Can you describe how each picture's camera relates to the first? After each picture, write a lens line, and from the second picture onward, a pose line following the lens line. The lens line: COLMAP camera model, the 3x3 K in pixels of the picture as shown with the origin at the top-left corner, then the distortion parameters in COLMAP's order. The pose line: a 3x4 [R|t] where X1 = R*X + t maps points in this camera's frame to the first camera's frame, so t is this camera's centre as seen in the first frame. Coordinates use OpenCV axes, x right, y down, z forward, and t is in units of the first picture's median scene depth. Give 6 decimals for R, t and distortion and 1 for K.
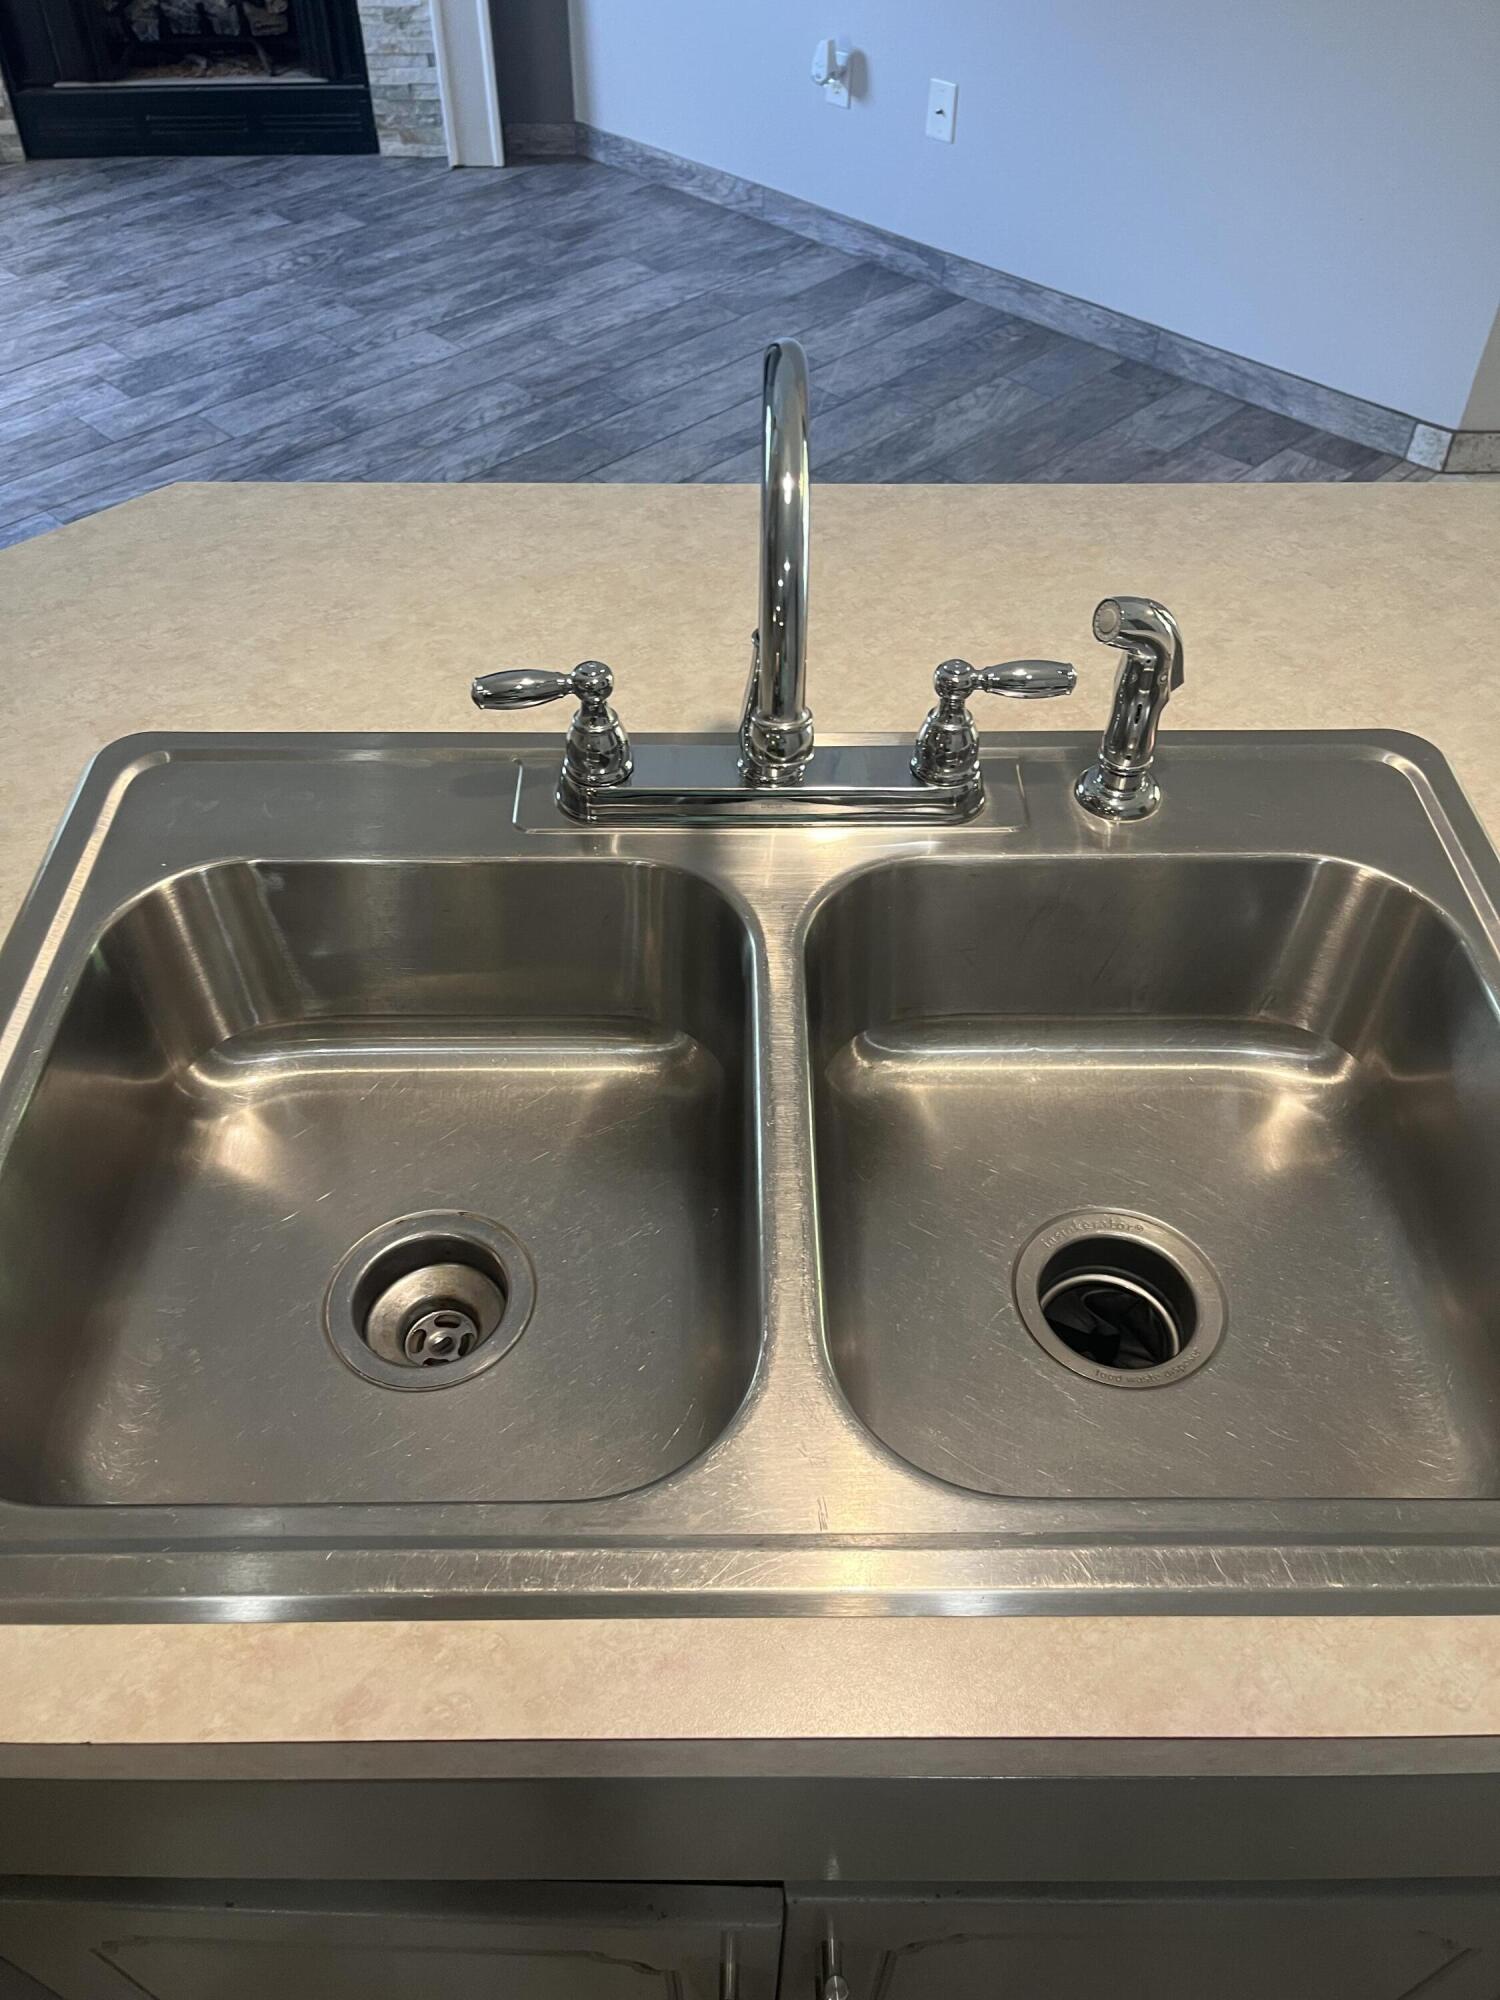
lens RADIAL K [[1515.6, 0, 739.9], [0, 1515.6, 1034.2], [0, 0, 1]] dist [0.060620, -0.104639]
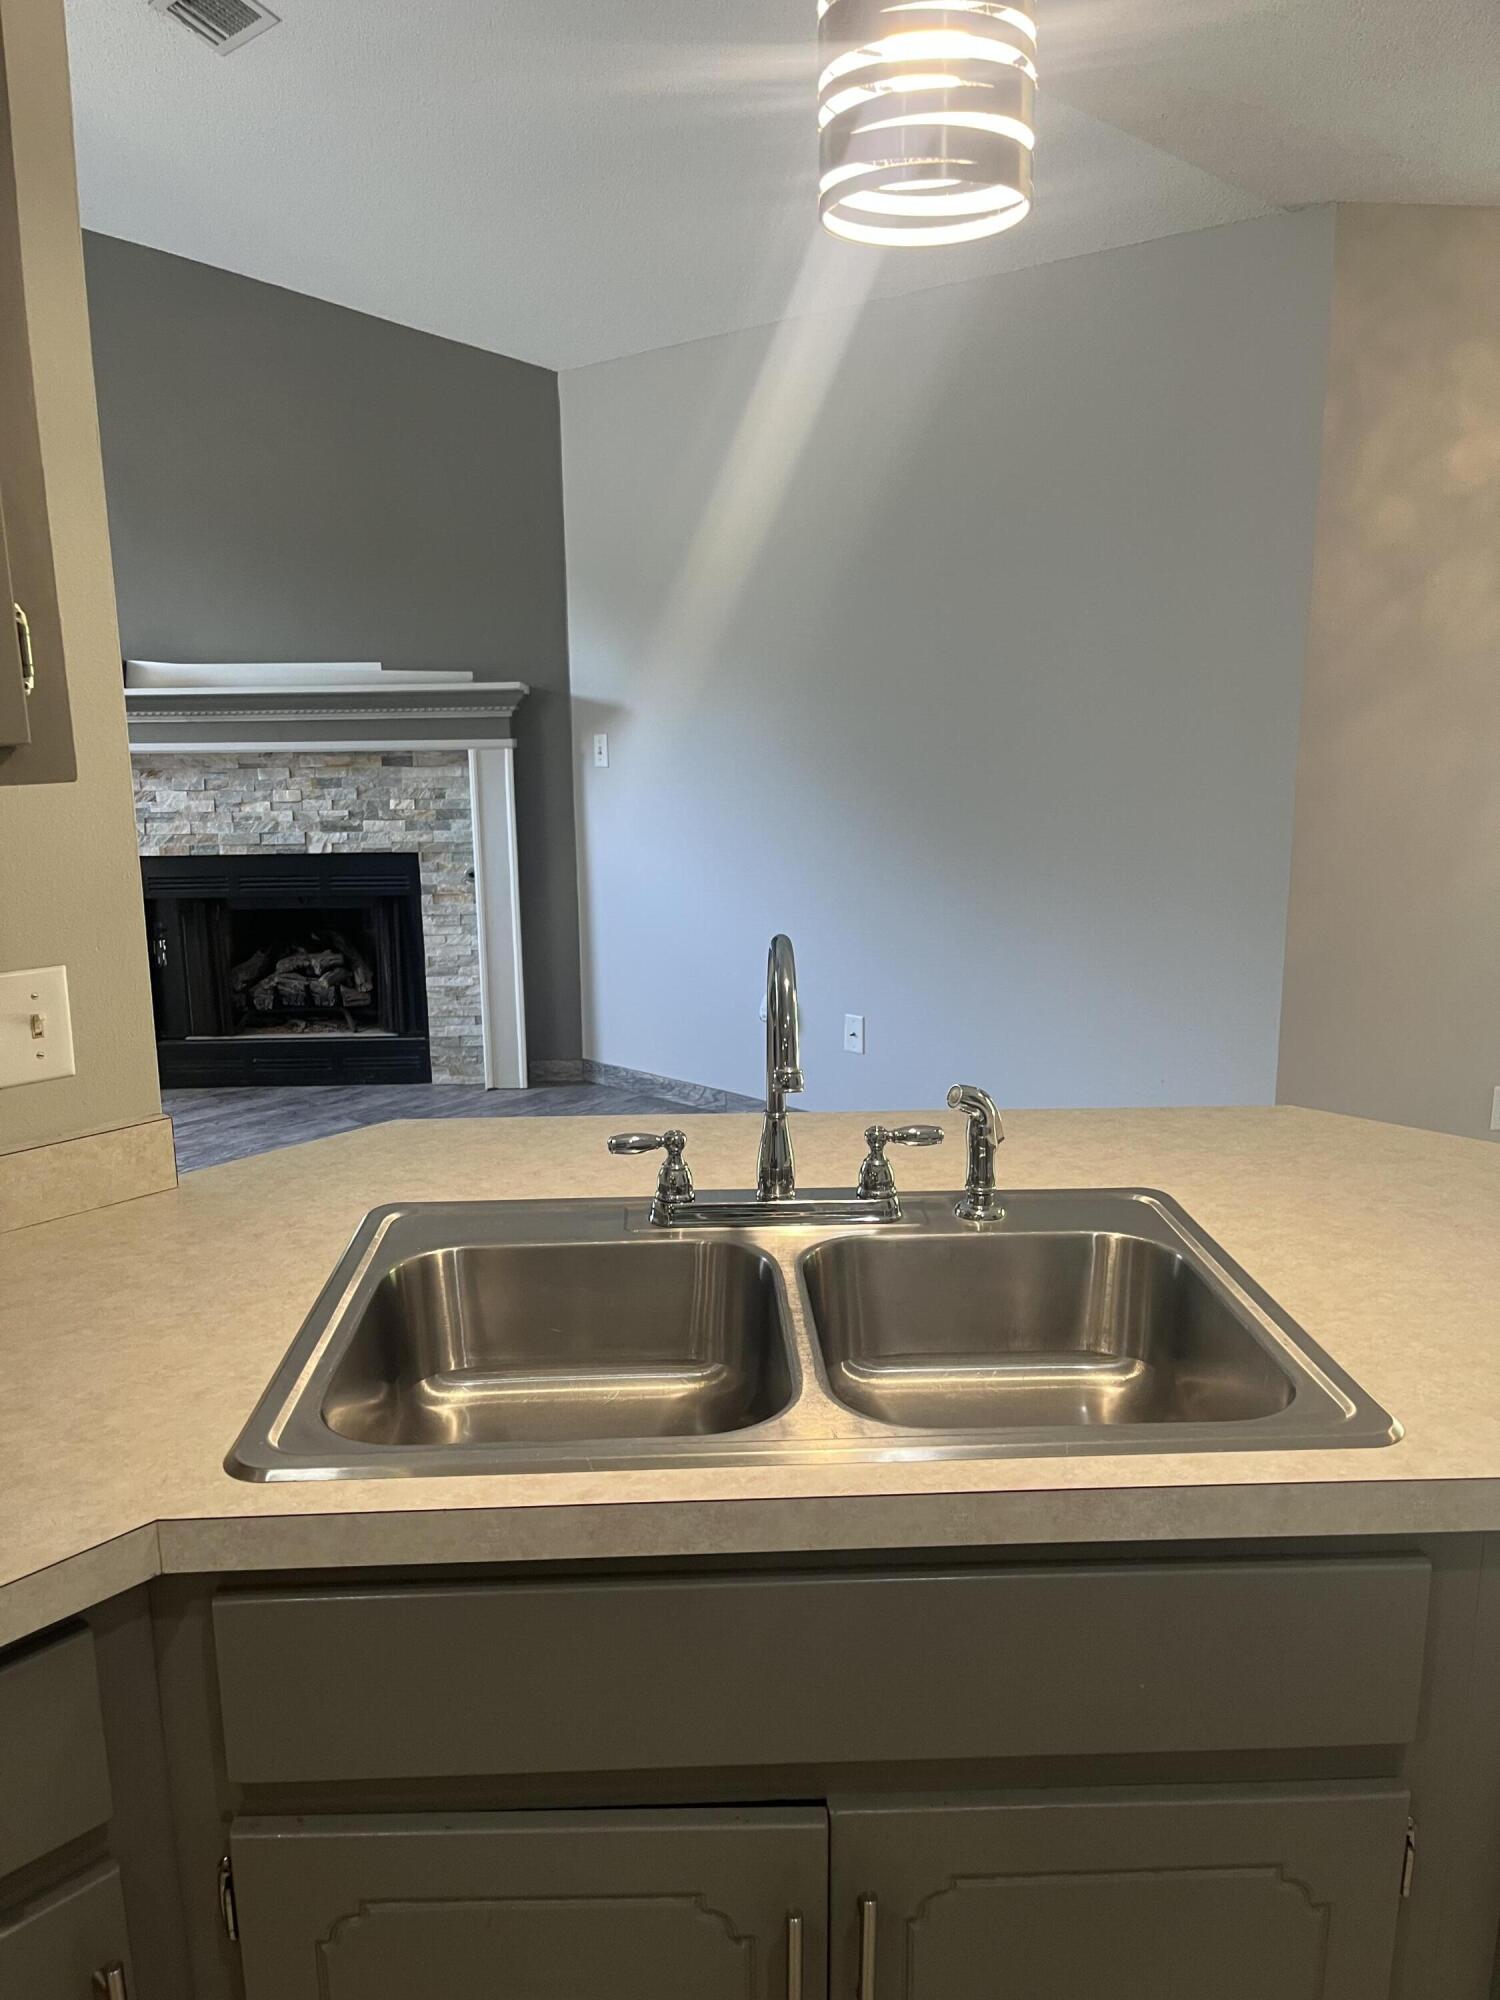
lens RADIAL K [[1515.6, 0, 739.9], [0, 1515.6, 1034.2], [0, 0, 1]] dist [0.060620, -0.104639]
pose [[0.999256, -0.016039, 0.035088, -0.016977], [0.033024, 0.825816, -0.562973, 0.140534], [-0.019947, 0.563712, 0.825730, -0.113694]]
